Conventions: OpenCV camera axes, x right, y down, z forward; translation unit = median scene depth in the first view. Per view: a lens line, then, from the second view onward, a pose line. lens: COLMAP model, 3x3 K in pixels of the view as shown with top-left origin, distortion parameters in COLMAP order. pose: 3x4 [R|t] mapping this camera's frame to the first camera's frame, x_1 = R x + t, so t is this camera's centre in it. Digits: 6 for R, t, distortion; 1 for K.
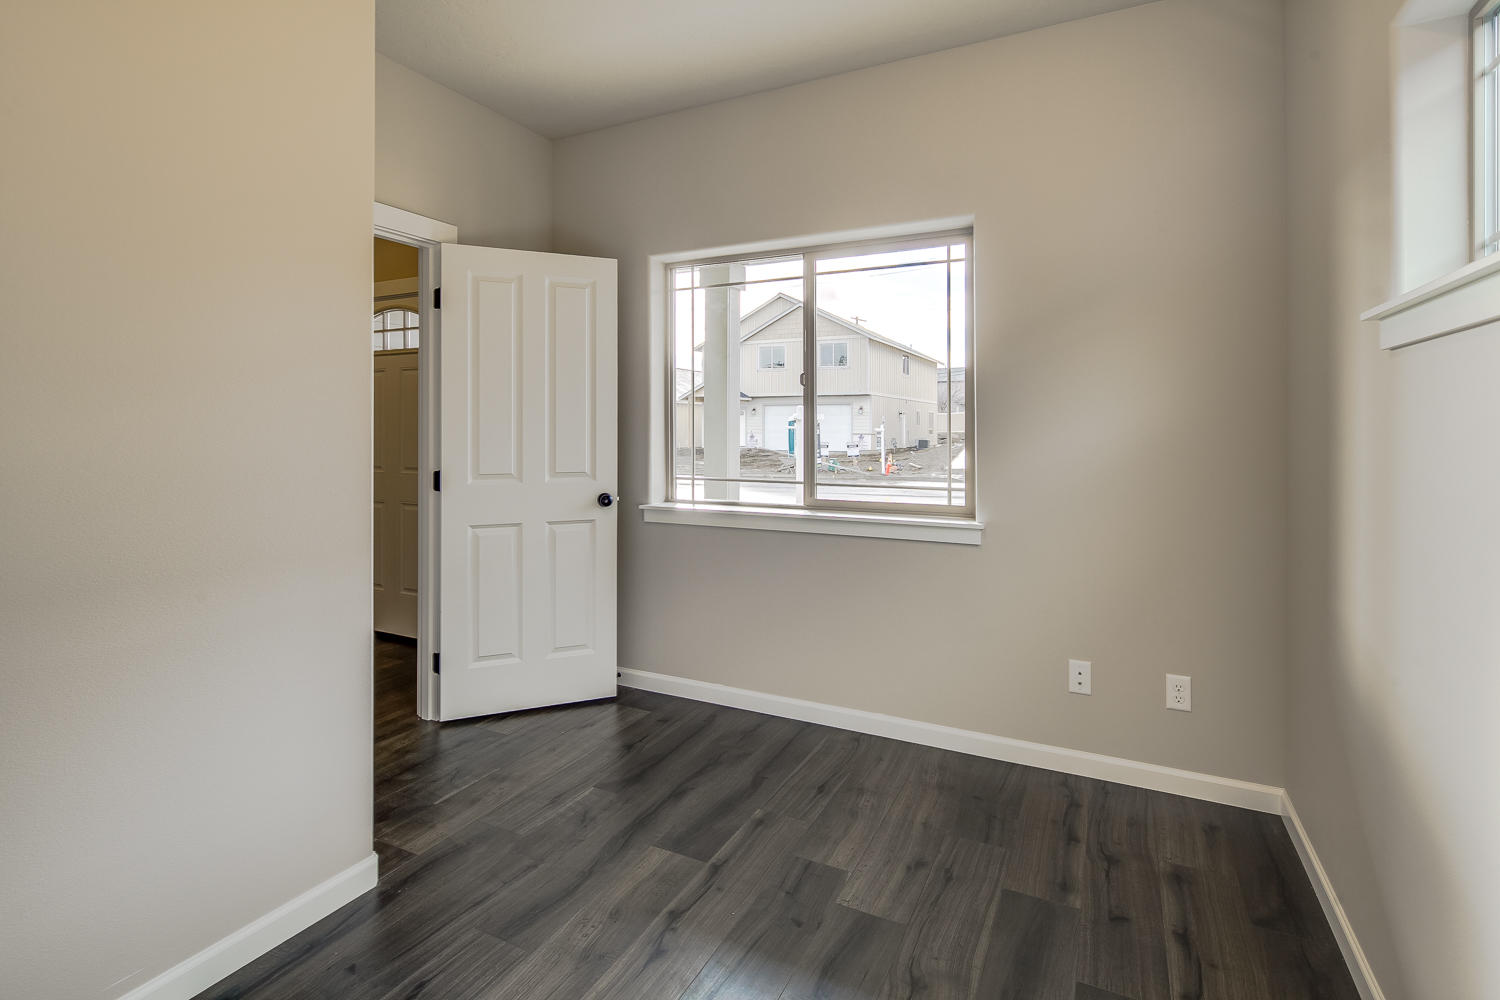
lens RADIAL K [[723.3, 0, 743.5], [0, 723.3, 404.8], [0, 0, 1]] dist [0.003014, -0.007356]
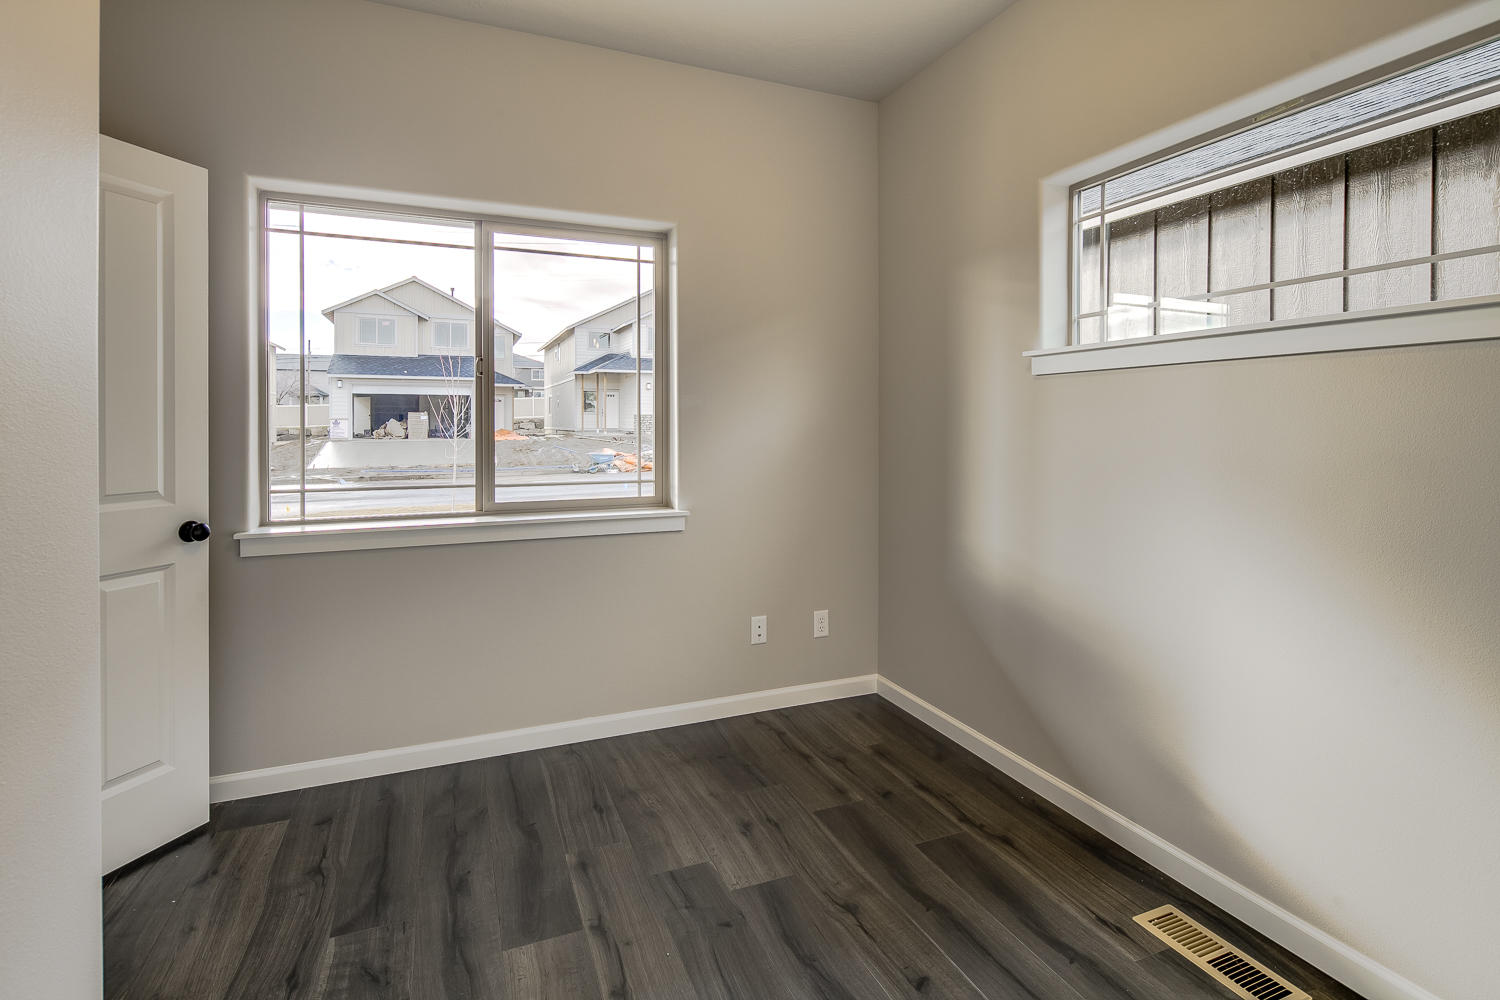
lens RADIAL K [[723.3, 0, 743.5], [0, 723.3, 404.8], [0, 0, 1]] dist [0.003014, -0.007356]
pose [[0.649725, 0.018275, 0.759949, -0.483309], [-0.024009, 0.999706, -0.003514, 0.008543], [-0.759790, -0.015963, 0.649973, 0.254251]]
